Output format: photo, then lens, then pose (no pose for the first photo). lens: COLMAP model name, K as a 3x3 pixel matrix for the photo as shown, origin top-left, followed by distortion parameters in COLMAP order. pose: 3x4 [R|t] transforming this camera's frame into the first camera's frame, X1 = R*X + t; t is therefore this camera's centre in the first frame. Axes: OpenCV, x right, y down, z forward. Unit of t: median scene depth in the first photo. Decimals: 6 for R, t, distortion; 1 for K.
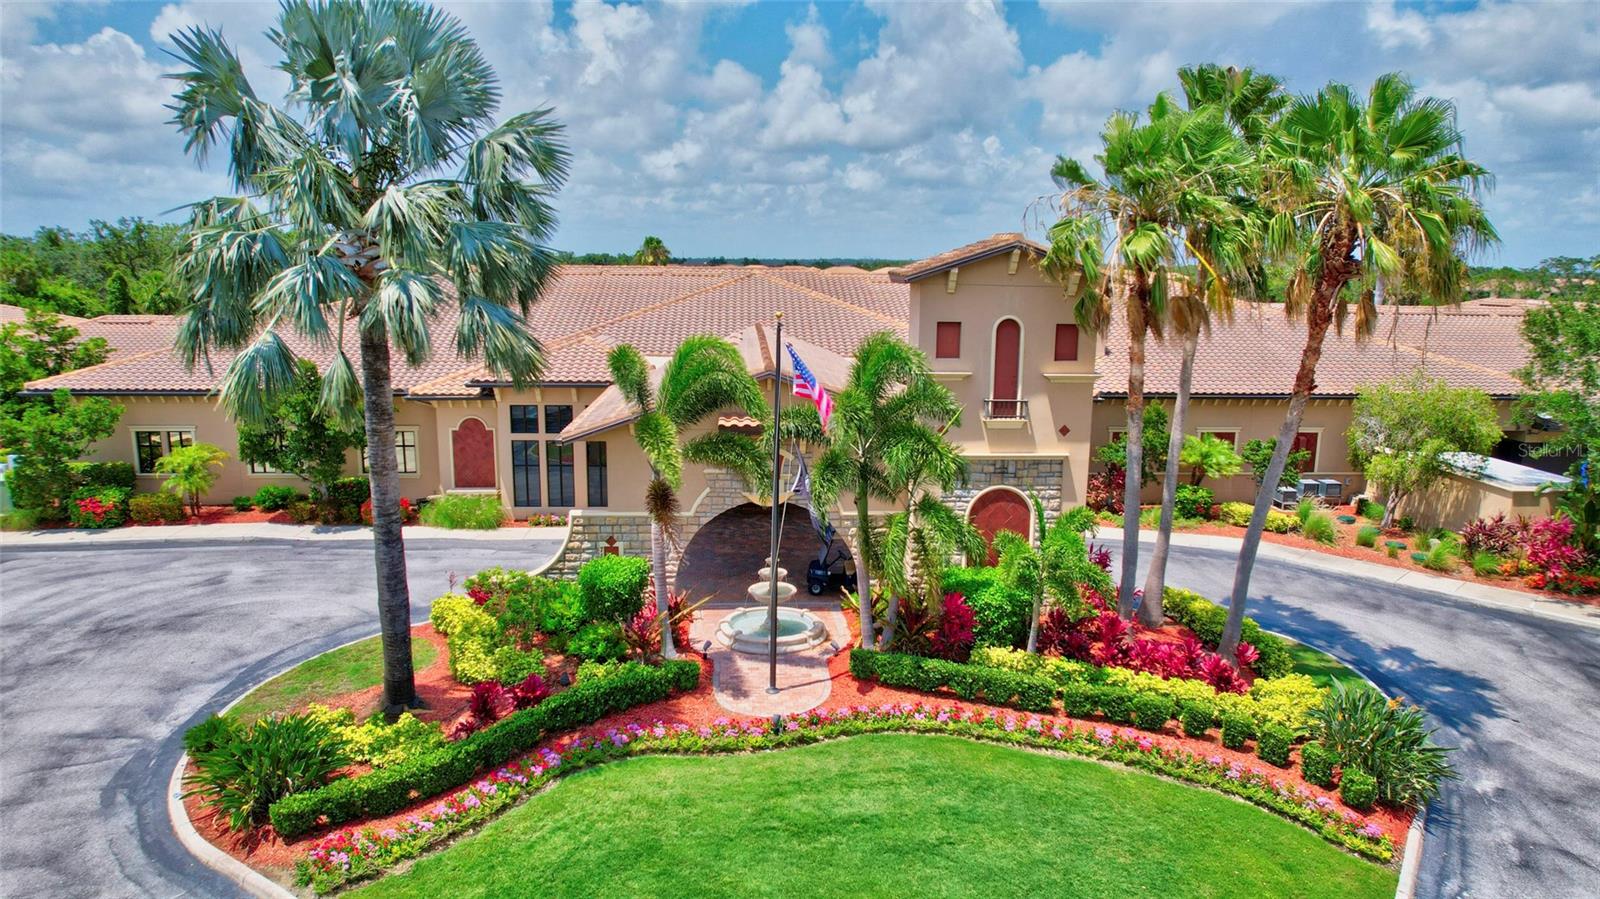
lens RADIAL K [[1023.8, 0, 806.7], [0, 1023.8, 457.0], [0, 0, 1]] dist [-0.080317, 0.073534]
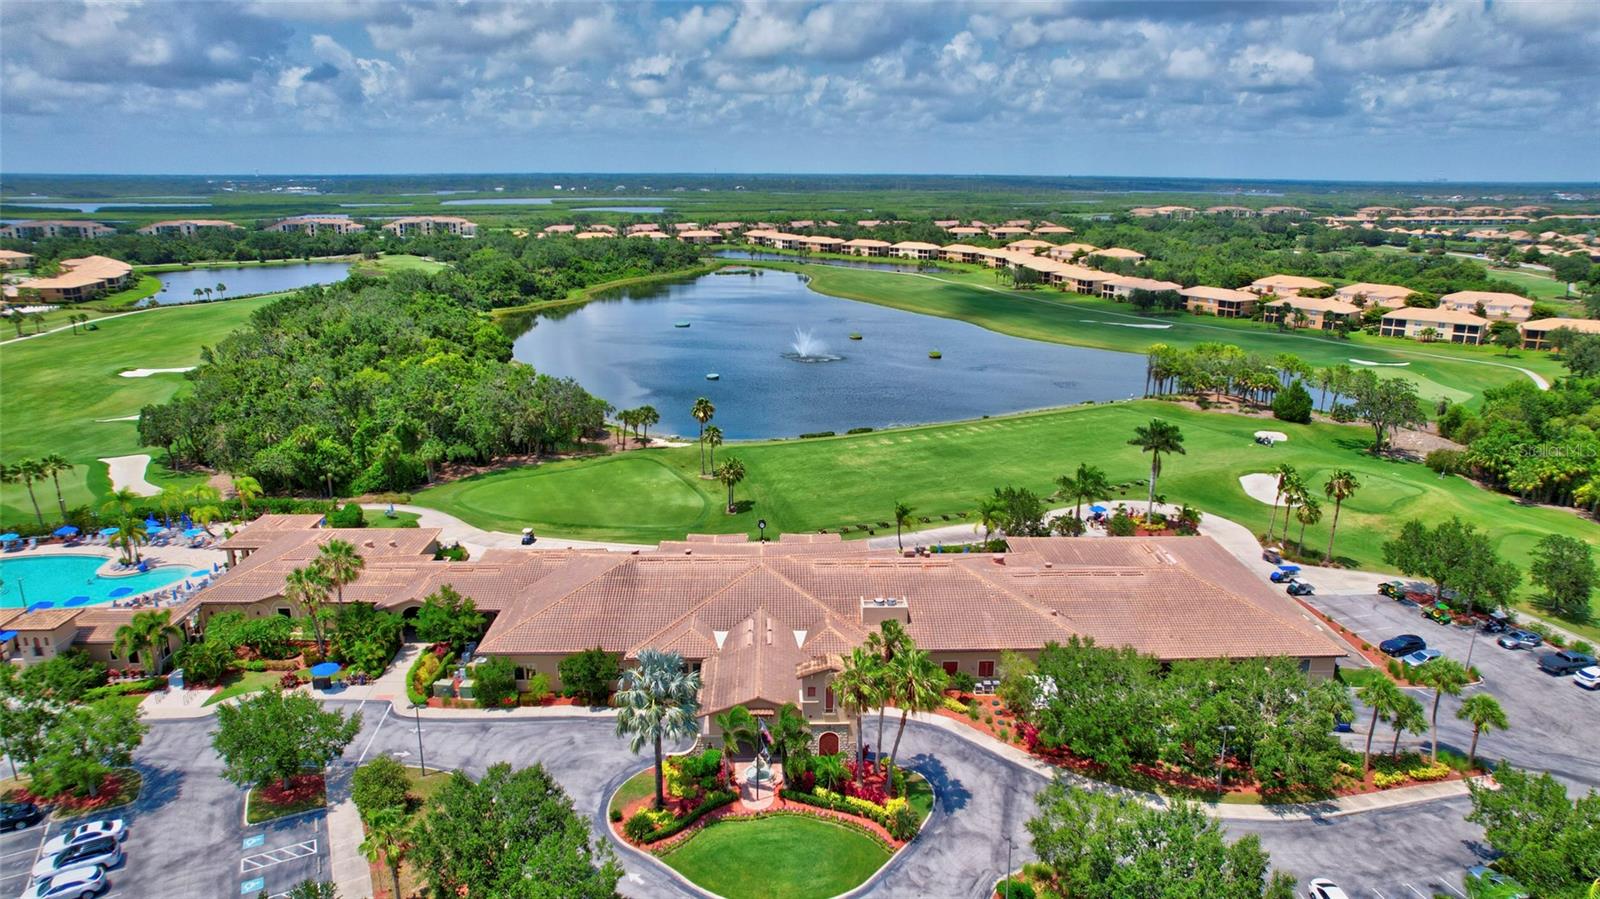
lens RADIAL K [[1023.8, 0, 806.7], [0, 1023.8, 457.0], [0, 0, 1]] dist [-0.080317, 0.073534]
pose [[0.999429, 0.002446, -0.033701, 0.268564], [0.000460, 0.996299, 0.085950, -1.339825], [0.033786, -0.085916, 0.995729, -2.581680]]
